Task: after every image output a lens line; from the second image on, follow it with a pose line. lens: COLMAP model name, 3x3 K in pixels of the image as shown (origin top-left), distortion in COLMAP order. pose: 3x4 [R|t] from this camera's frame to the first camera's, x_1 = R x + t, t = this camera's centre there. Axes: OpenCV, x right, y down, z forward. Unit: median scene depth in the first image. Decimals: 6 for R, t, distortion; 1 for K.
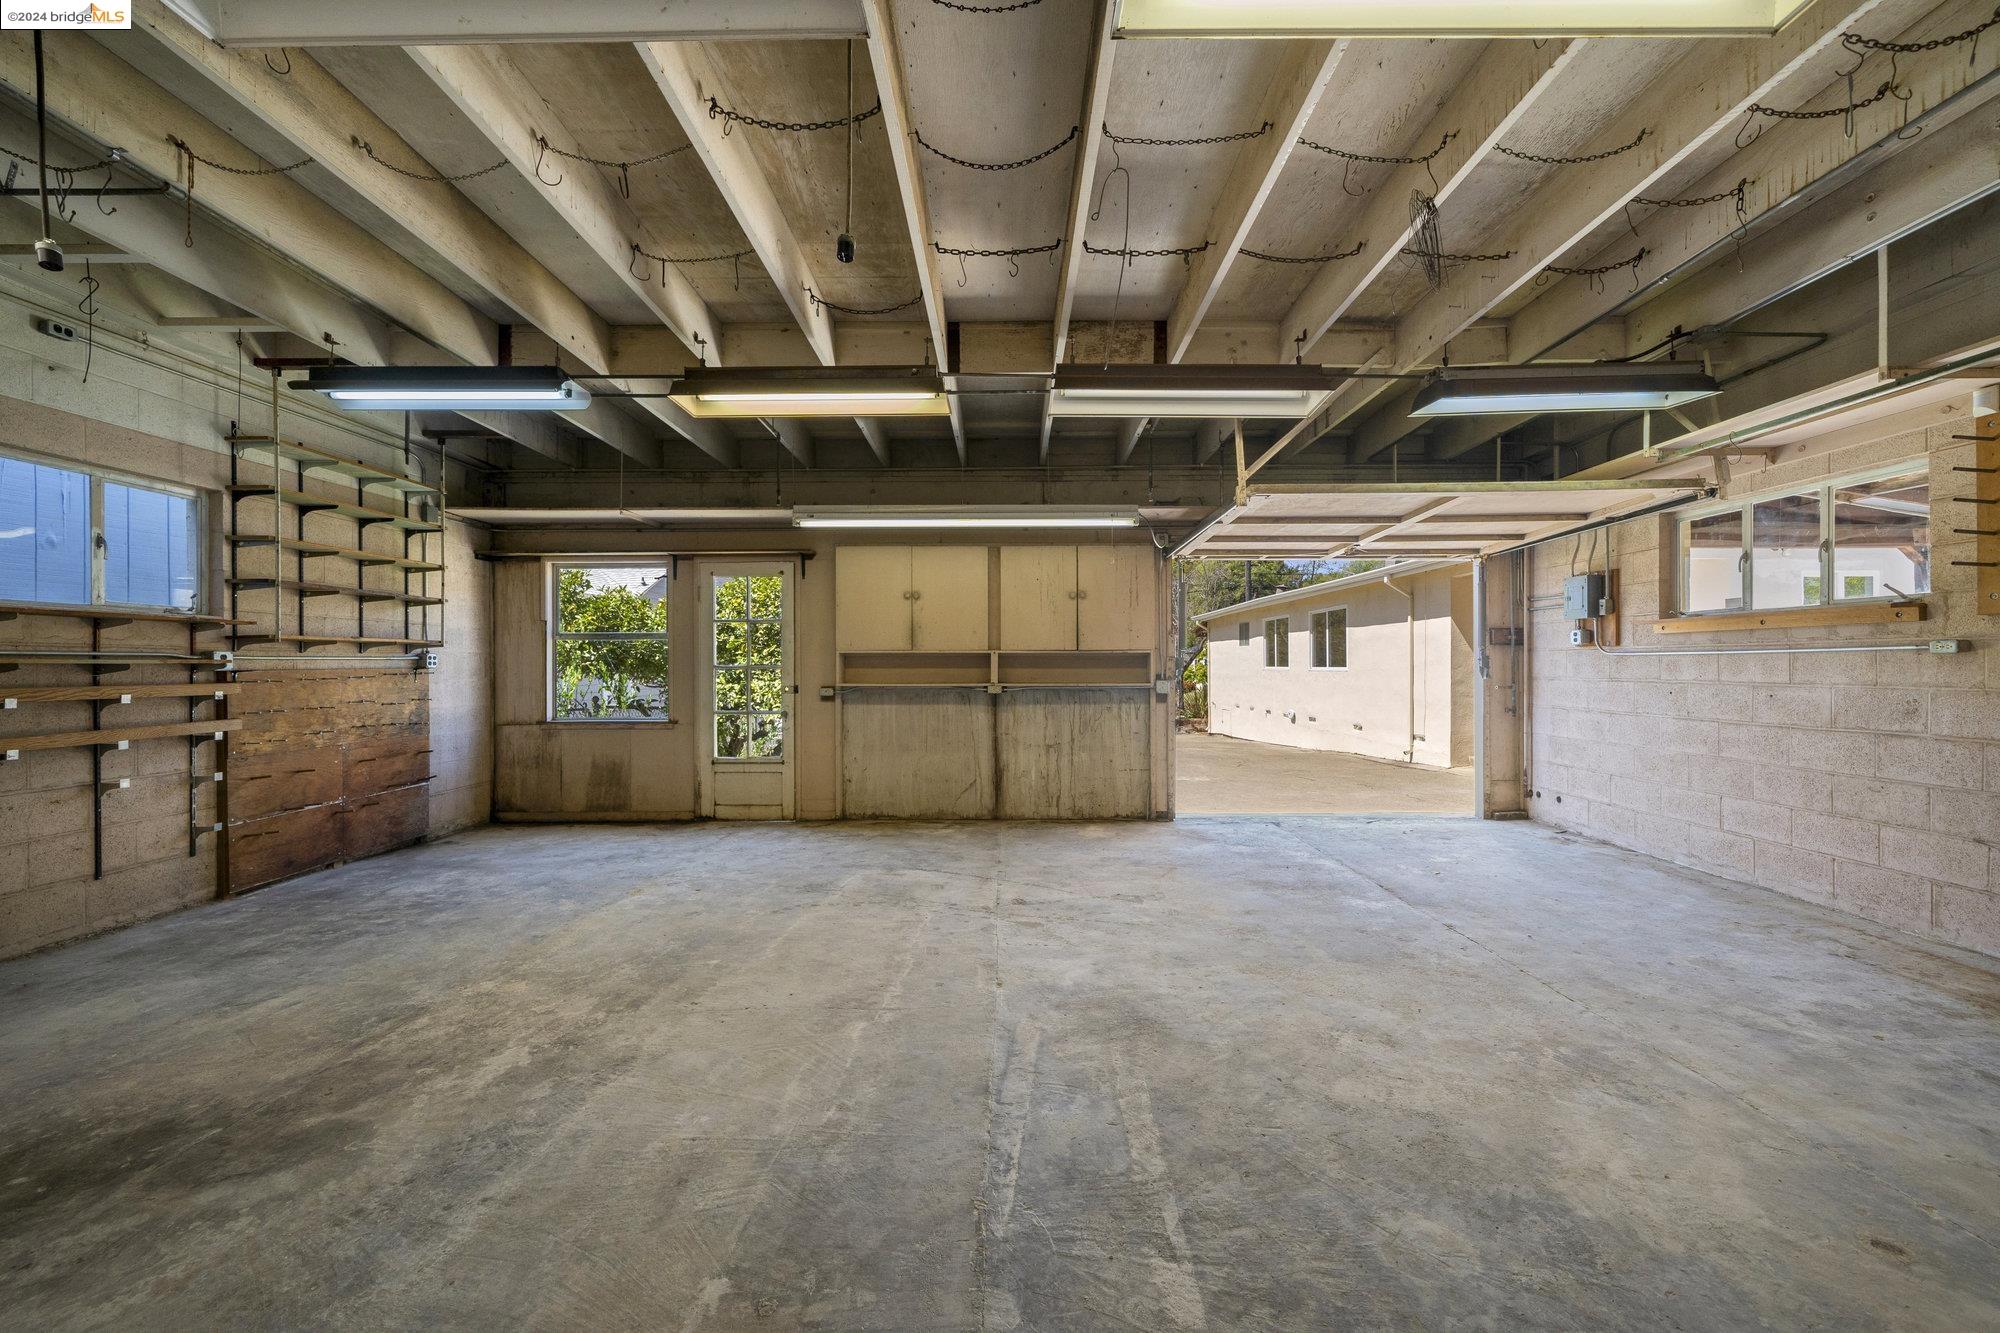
lens RADIAL K [[754.8, 0, 999.7], [0, 754.8, 669.3], [0, 0, 1]] dist [-0.002113, 0.000243]
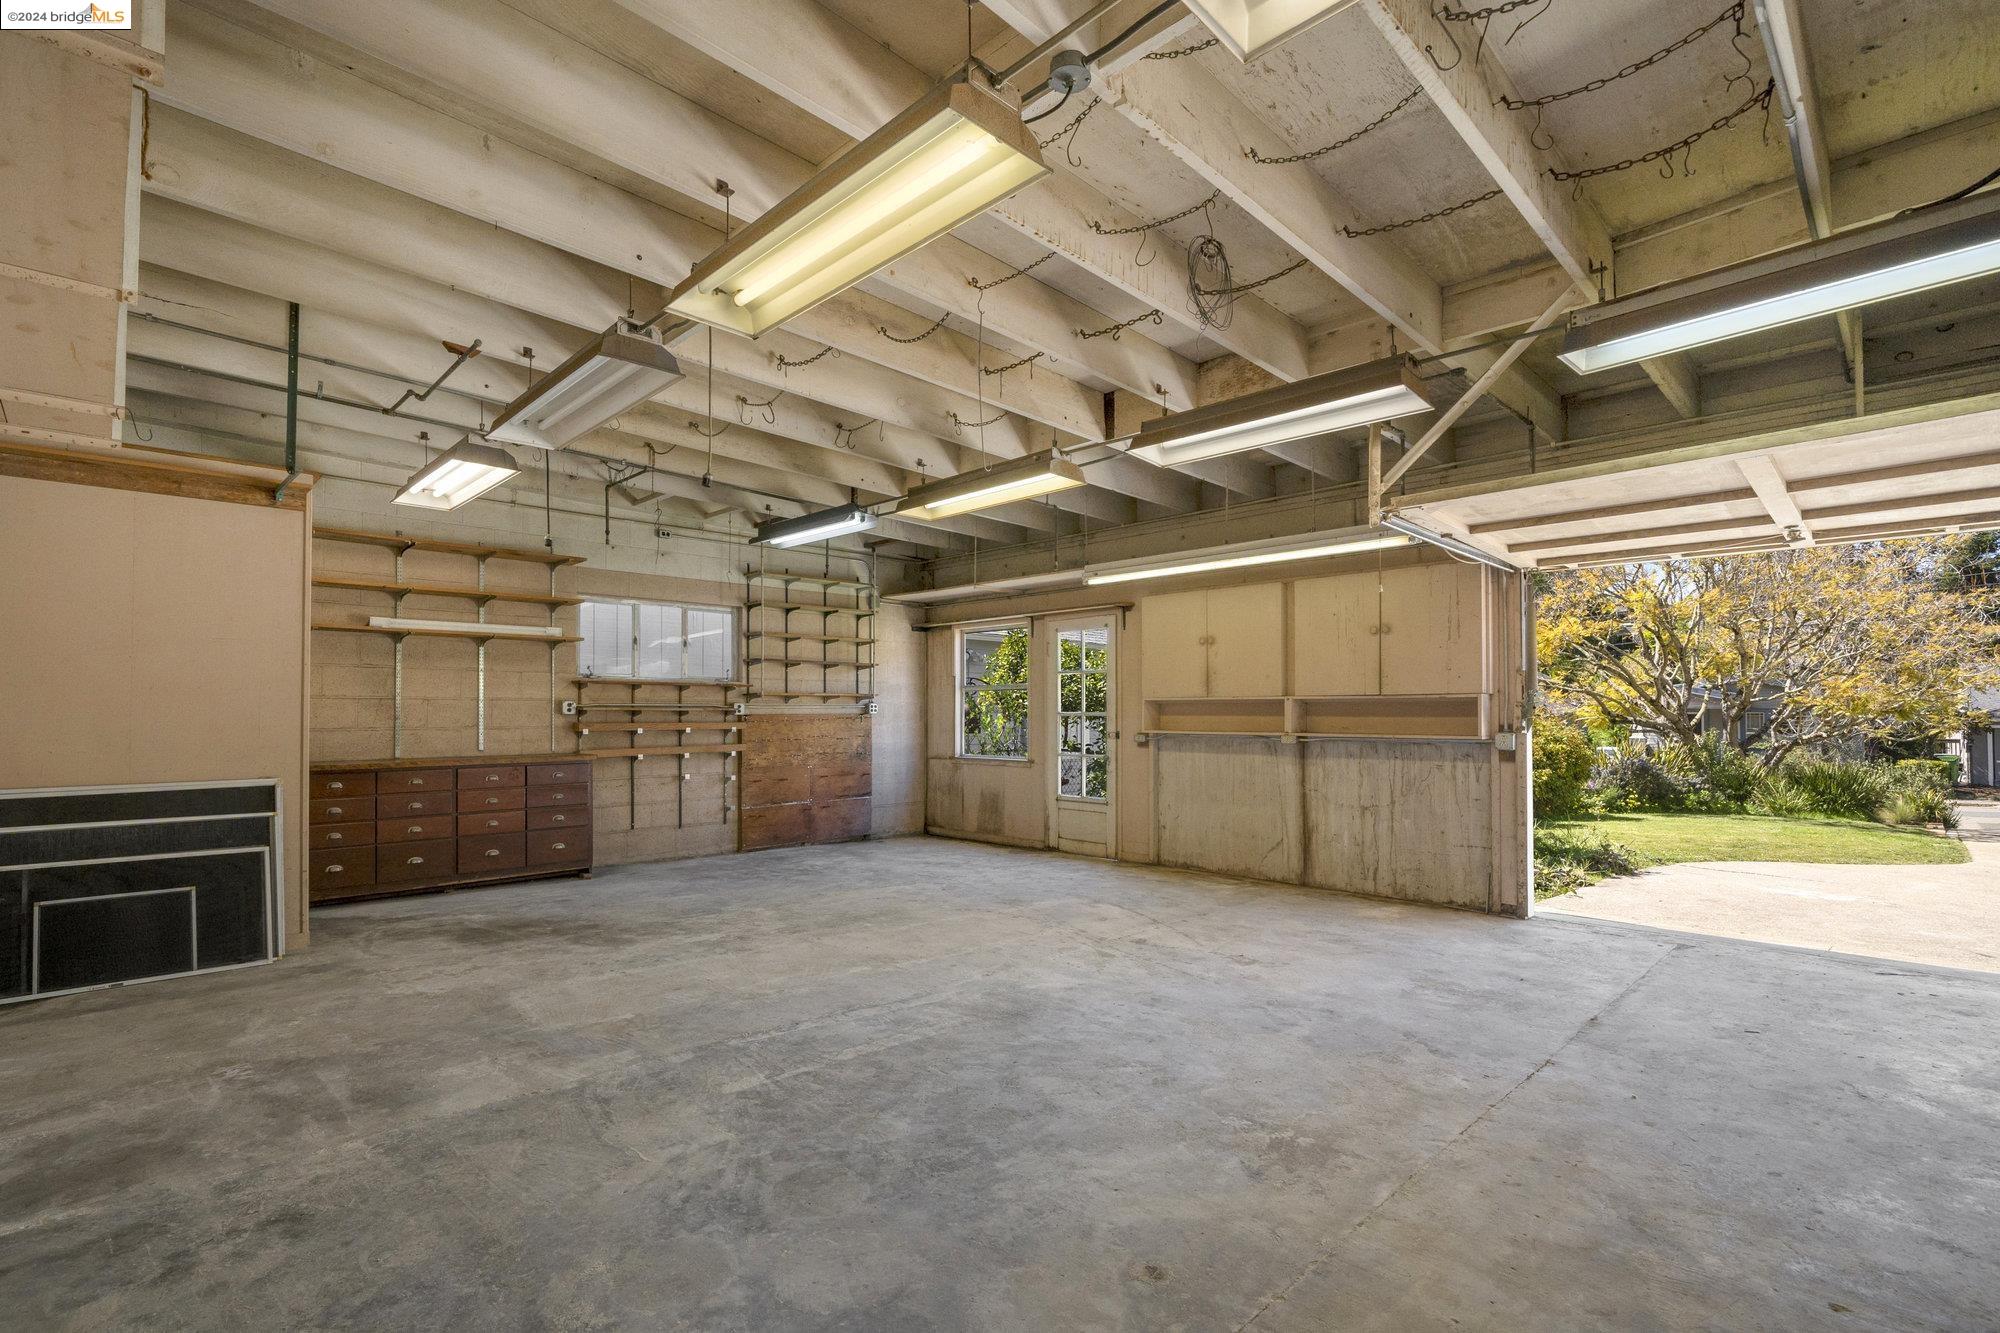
lens RADIAL K [[903.6, 0, 1006.3], [0, 903.6, 705.2], [0, 0, 1]] dist [-0.004554, 0.001569]
pose [[0.716295, -0.003776, -0.697787, 0.760162], [-0.005889, 0.999917, -0.011457, 0.000268], [0.697773, 0.012316, 0.716213, -0.016694]]
